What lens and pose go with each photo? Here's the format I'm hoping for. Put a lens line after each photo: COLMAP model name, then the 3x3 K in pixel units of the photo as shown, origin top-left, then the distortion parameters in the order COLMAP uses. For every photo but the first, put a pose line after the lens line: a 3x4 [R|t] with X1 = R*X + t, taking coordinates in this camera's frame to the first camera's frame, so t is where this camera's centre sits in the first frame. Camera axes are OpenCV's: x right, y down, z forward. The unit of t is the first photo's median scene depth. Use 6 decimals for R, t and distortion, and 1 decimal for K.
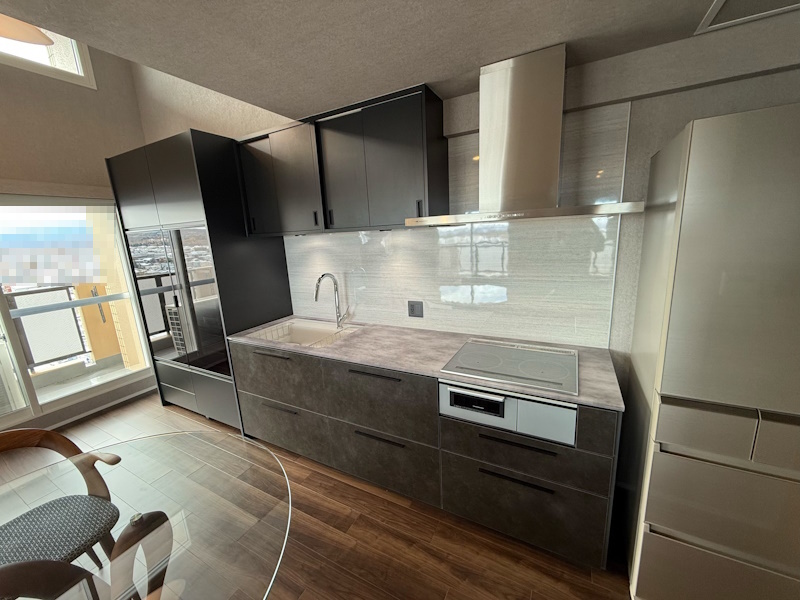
lens RADIAL K [[319.1, 0, 400.3], [0, 319.1, 298.3], [0, 0, 1]] dist [0.002864, 0.000359]
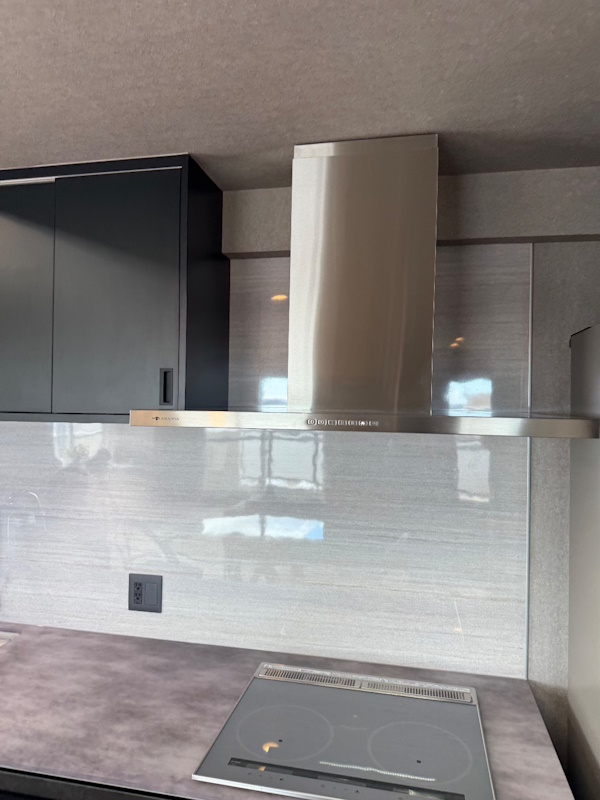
lens RADIAL K [[572.0, 0, 294.7], [0, 572.0, 396.6], [0, 0, 1]] dist [0.034338, -0.018168]
pose [[0.960851, 0.069388, 0.268235, 0.015436], [-0.009479, 0.975798, -0.218470, -0.074494], [-0.276902, 0.207374, 0.938254, 0.135473]]
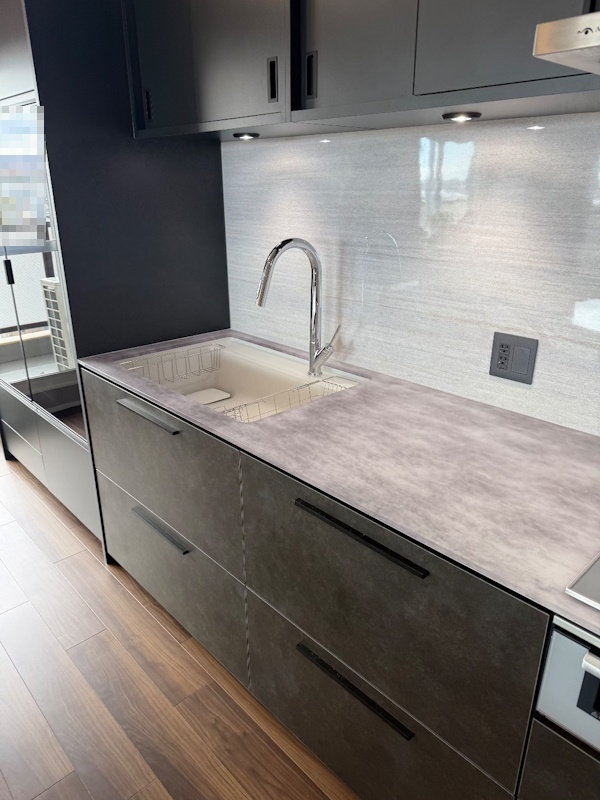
lens RADIAL K [[572.0, 0, 283.2], [0, 572.0, 397.0], [0, 0, 1]] dist [0.034338, -0.018168]
pose [[0.939360, 0.161803, -0.302362, 0.009244], [-0.109335, 0.976988, 0.183138, -0.016337], [0.325036, -0.138974, 0.935434, 0.360540]]
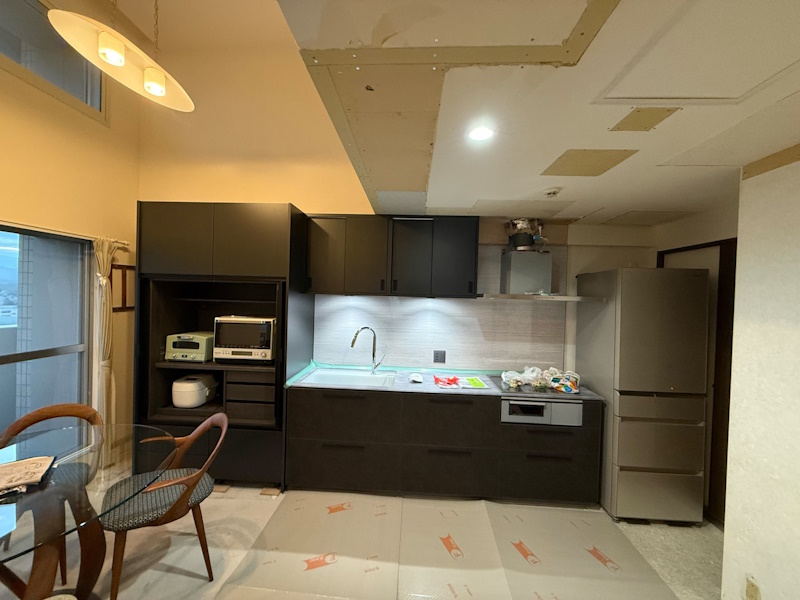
lens RADIAL K [[319.1, 0, 398.1], [0, 319.1, 301.9], [0, 0, 1]] dist [0.002864, 0.000359]
pose [[0.899960, 0.069283, 0.430431, -0.848083], [0.013961, 0.982206, -0.187289, 0.067960], [-0.435748, 0.174562, 0.882979, -0.184476]]
